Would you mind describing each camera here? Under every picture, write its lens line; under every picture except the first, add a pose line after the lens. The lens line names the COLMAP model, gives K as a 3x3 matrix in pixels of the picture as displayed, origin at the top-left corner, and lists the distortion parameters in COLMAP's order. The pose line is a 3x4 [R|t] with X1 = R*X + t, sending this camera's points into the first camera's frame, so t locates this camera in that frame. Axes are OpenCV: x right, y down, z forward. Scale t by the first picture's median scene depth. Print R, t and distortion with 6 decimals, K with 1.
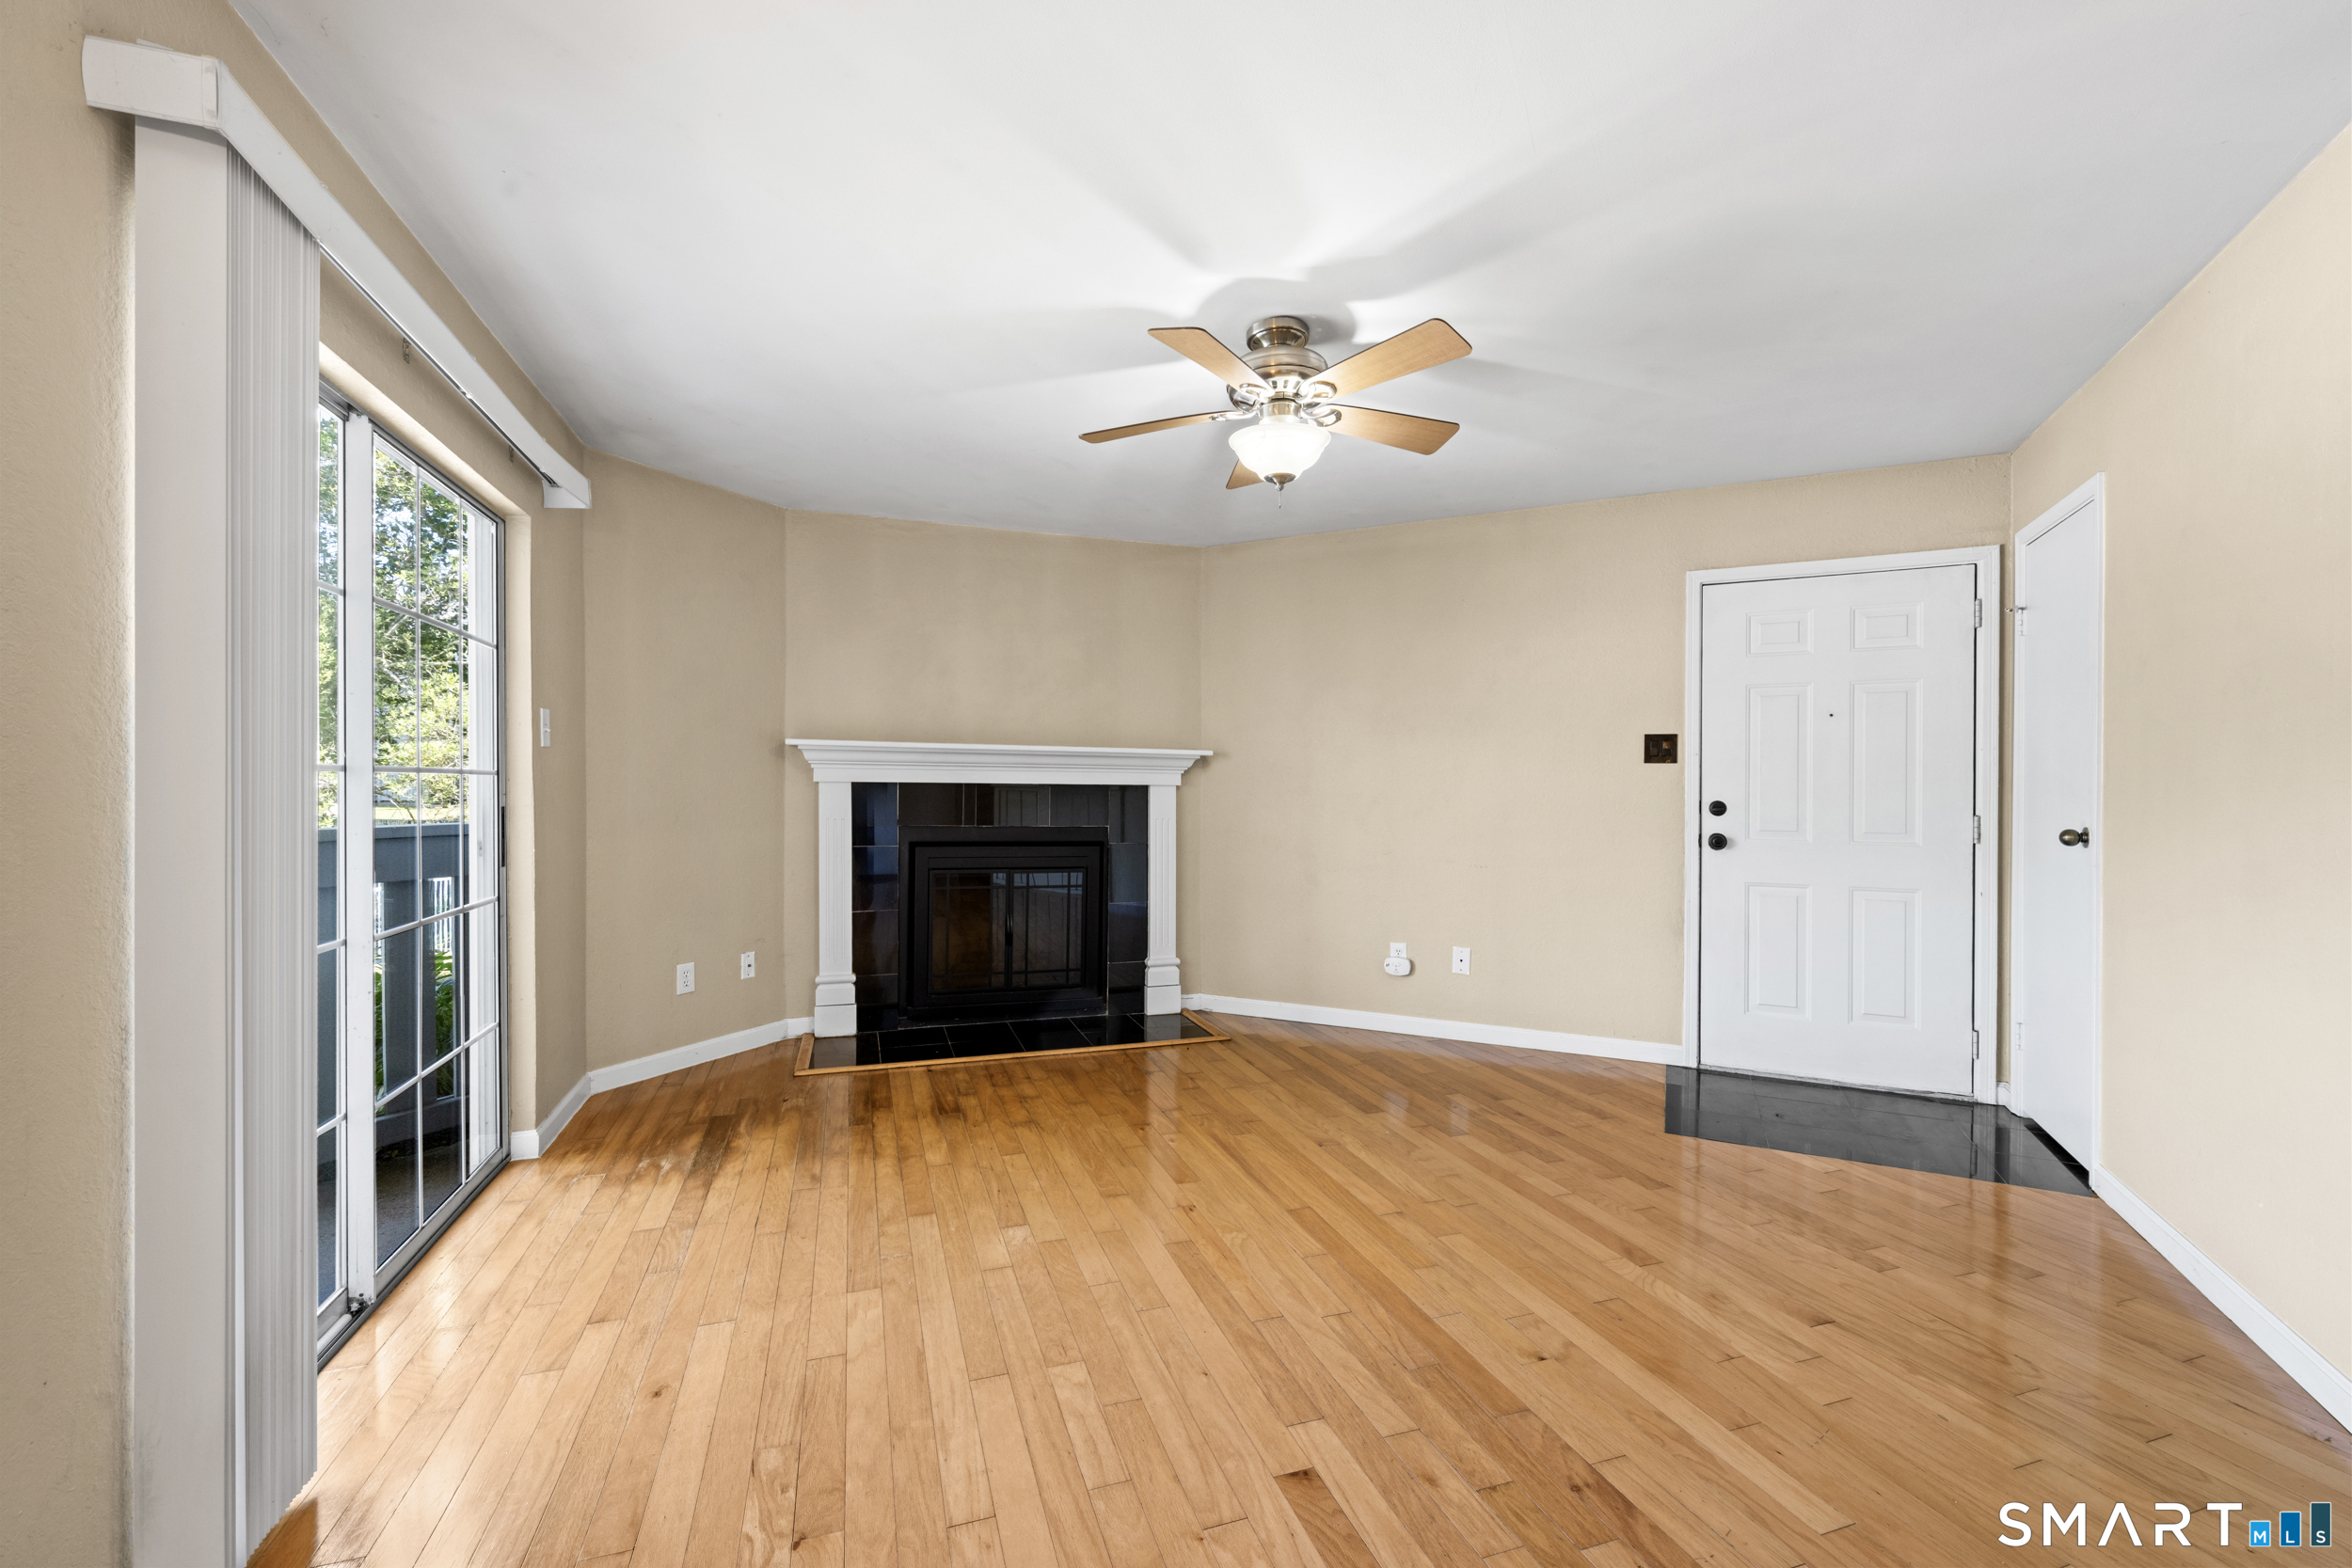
lens RADIAL K [[973.8, 0, 1176.6], [0, 973.8, 788.7], [0, 0, 1]] dist [-0.003607, -0.000152]
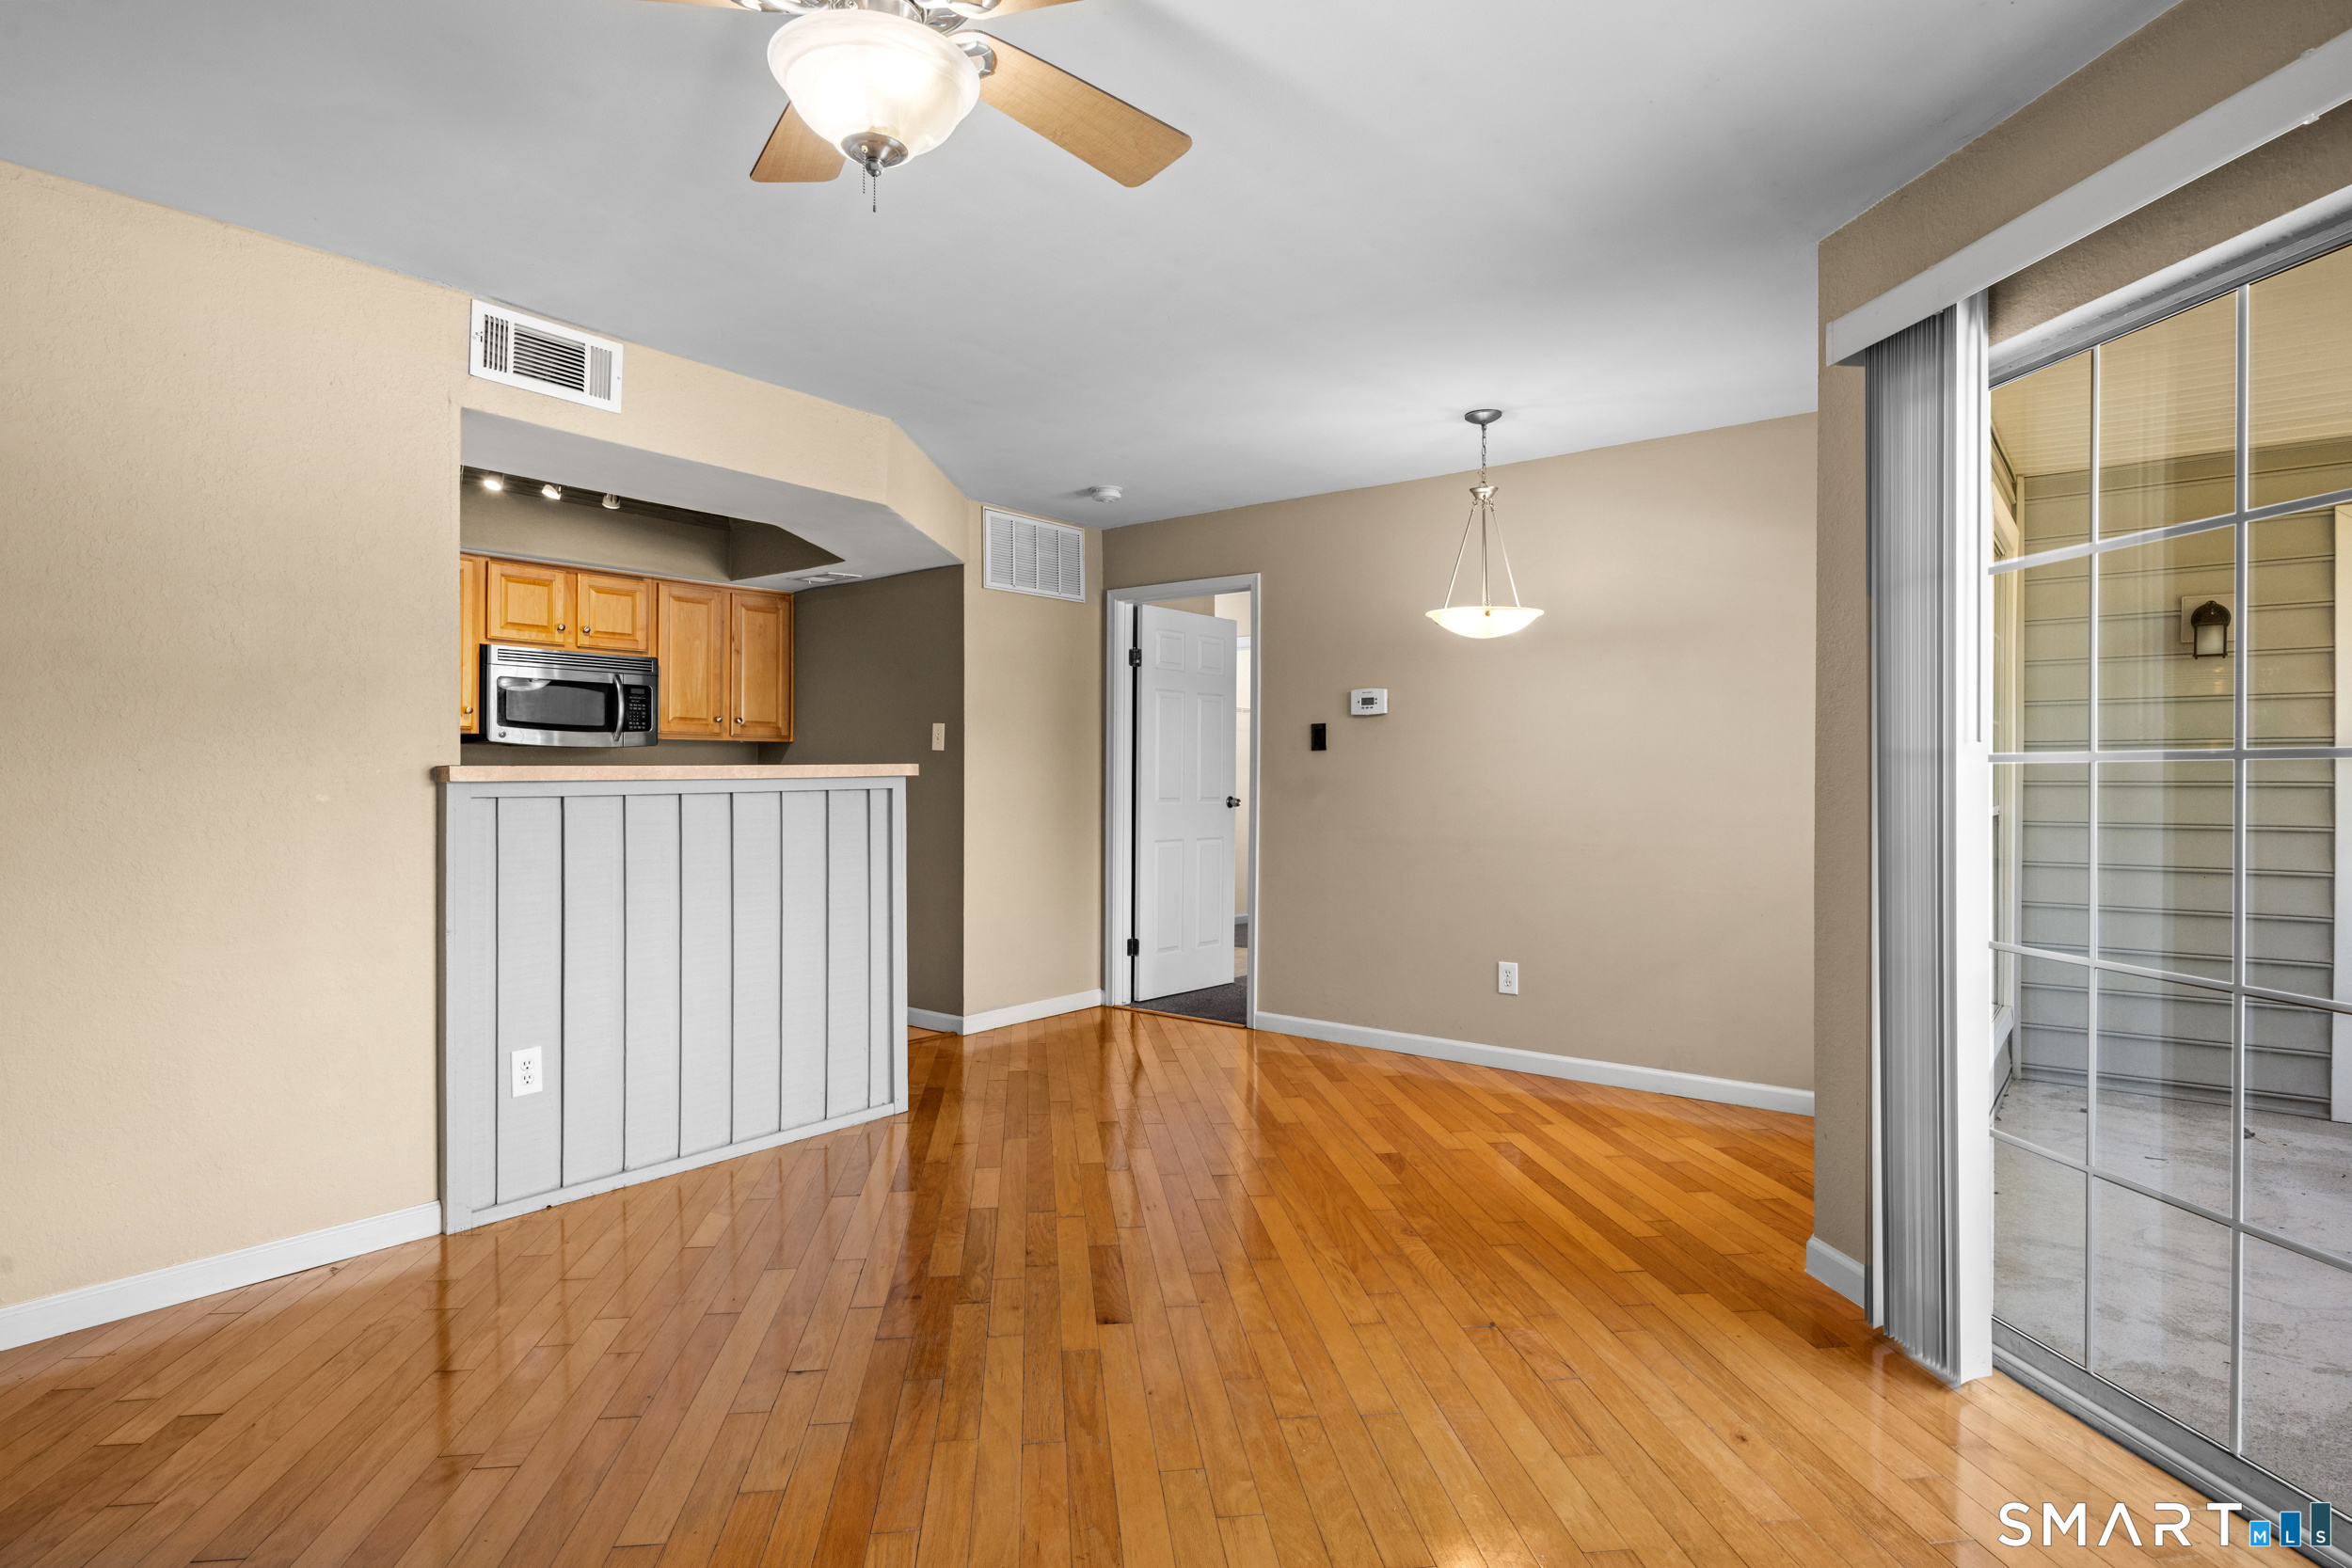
lens RADIAL K [[1239.4, 0, 1176.0], [0, 1239.4, 784.0], [0, 0, 1]] dist [-0.000541, 0.000063]
pose [[-0.978397, -0.006099, 0.206644, -0.124771], [-0.003395, 0.999904, 0.013438, -0.004438], [-0.206706, 0.012446, -0.978324, 1.122529]]
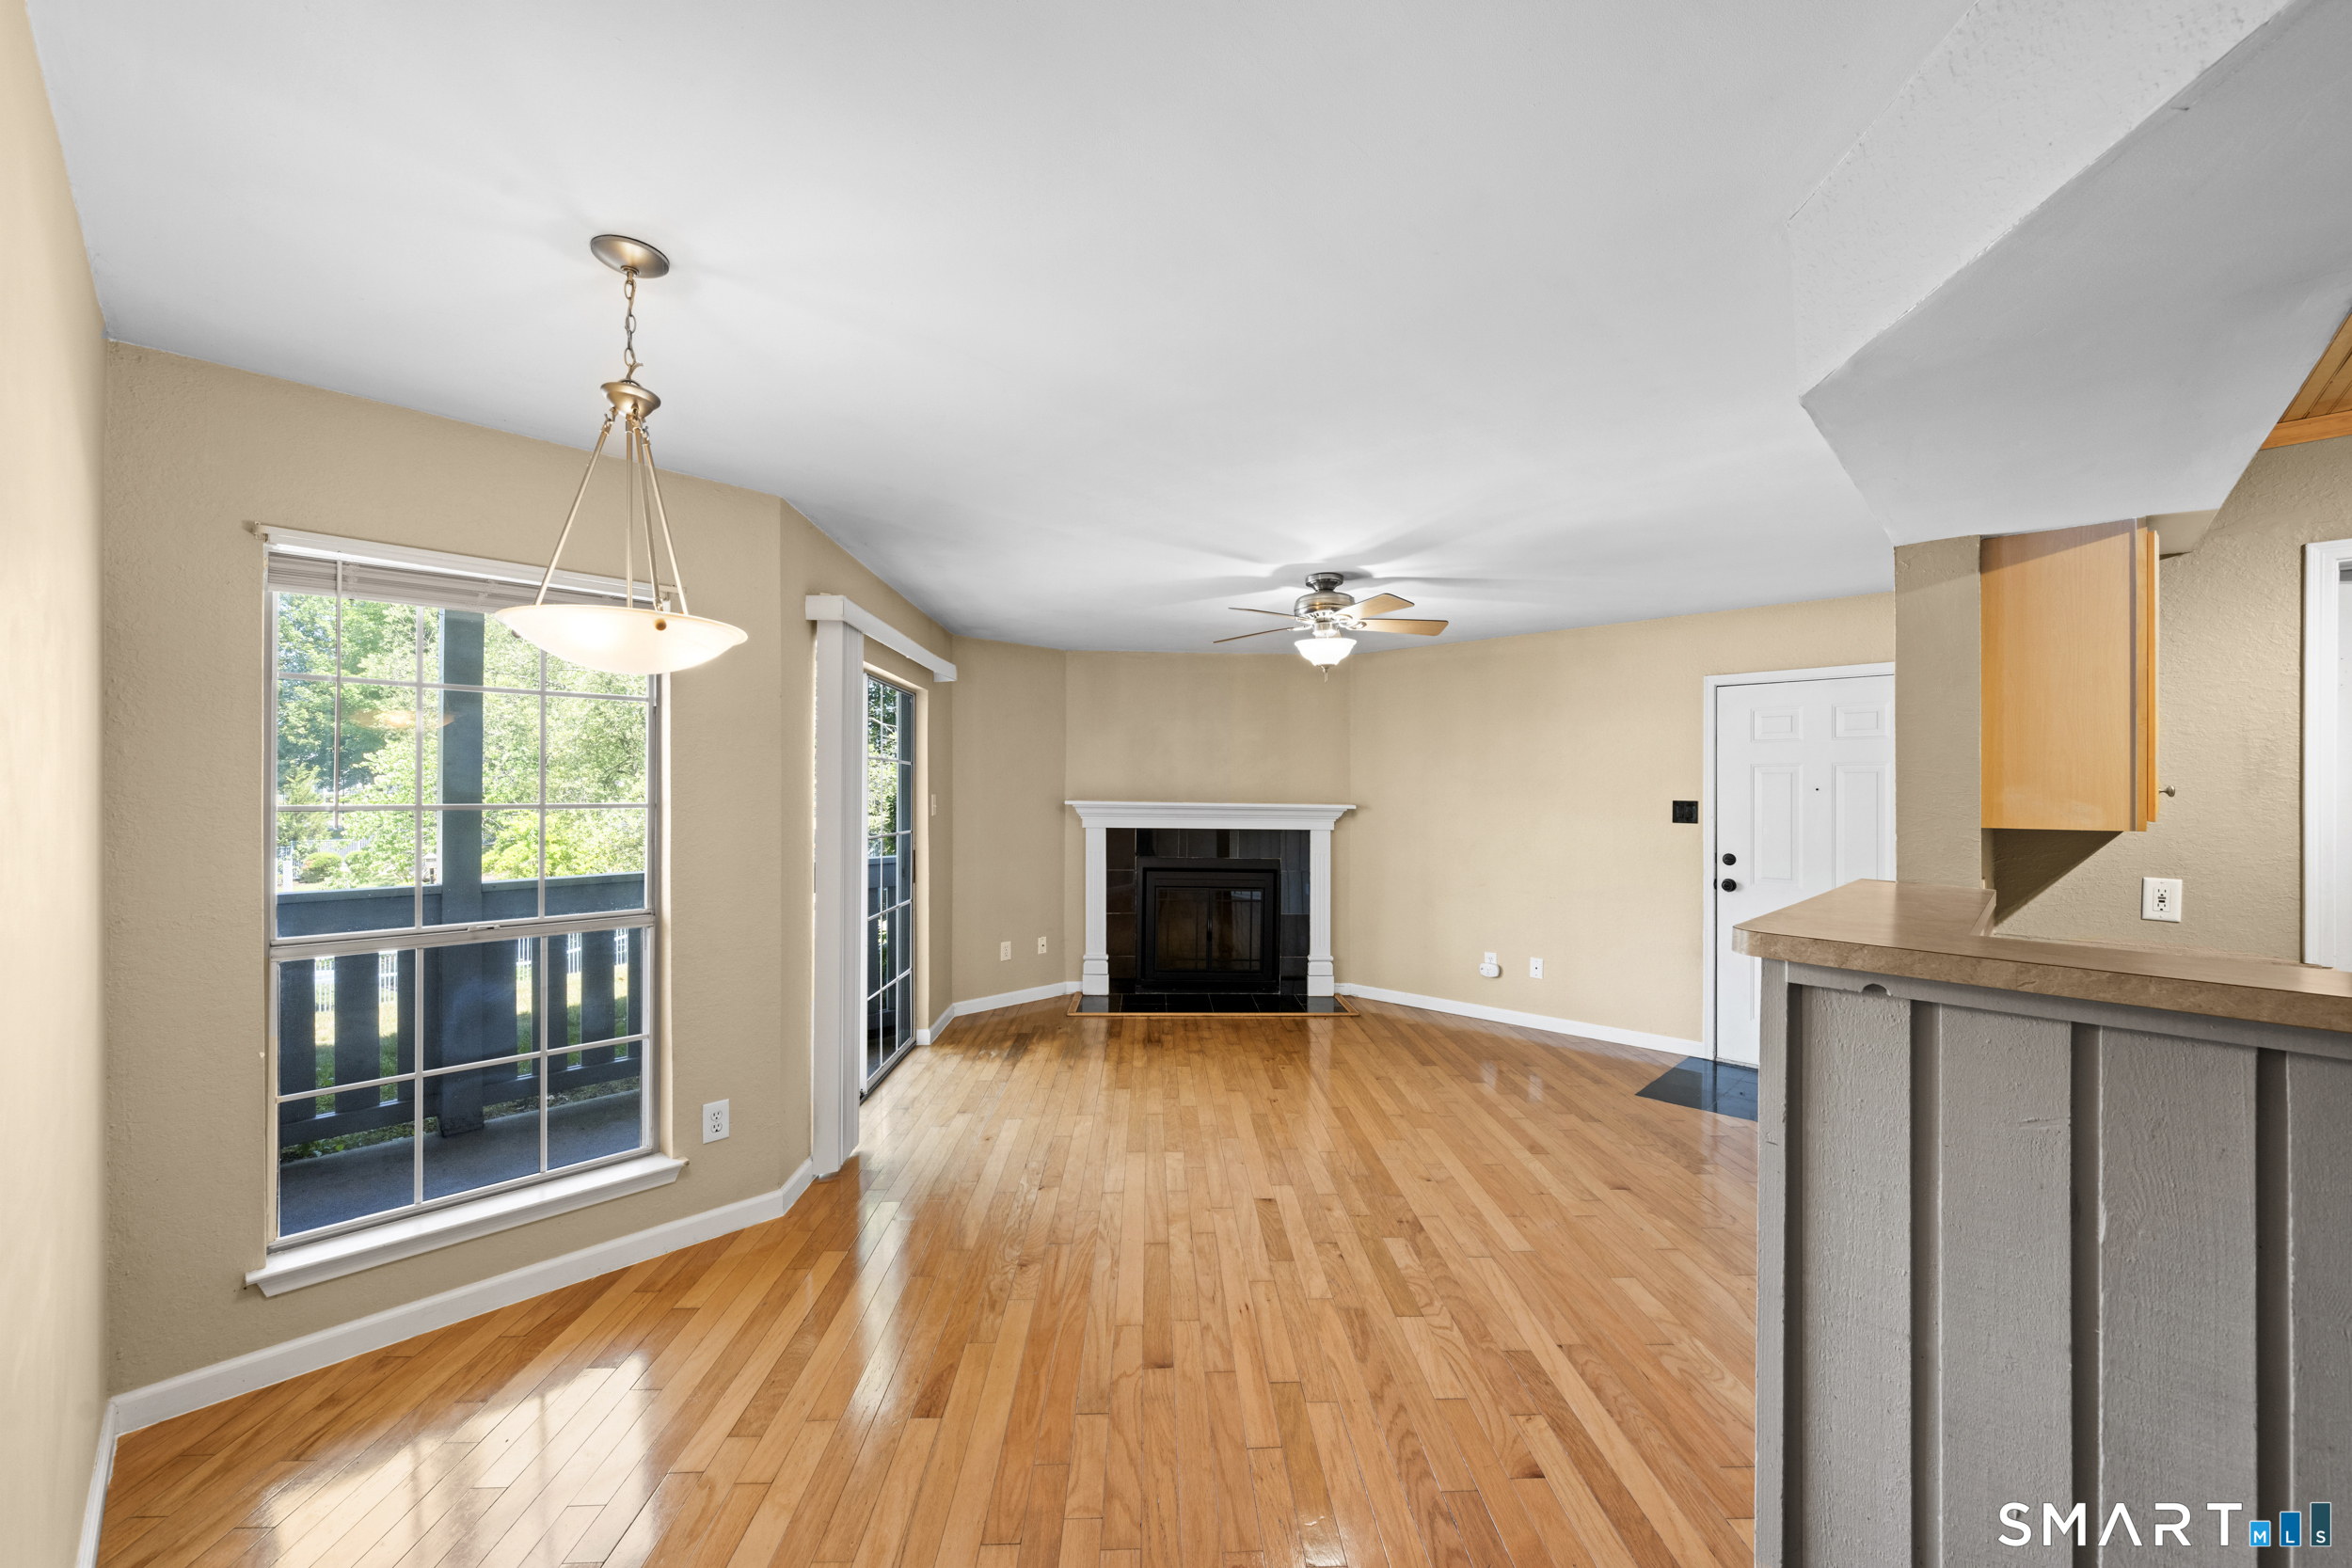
lens RADIAL K [[921.3, 0, 1176.0], [0, 921.3, 784.0], [0, 0, 1]] dist [-0.003755, 0.000285]
pose [[0.957003, -0.002055, -0.290071, 0.225027], [-0.002410, 0.999884, -0.015033, -0.064711], [0.290069, 0.015086, 0.956887, -0.413995]]
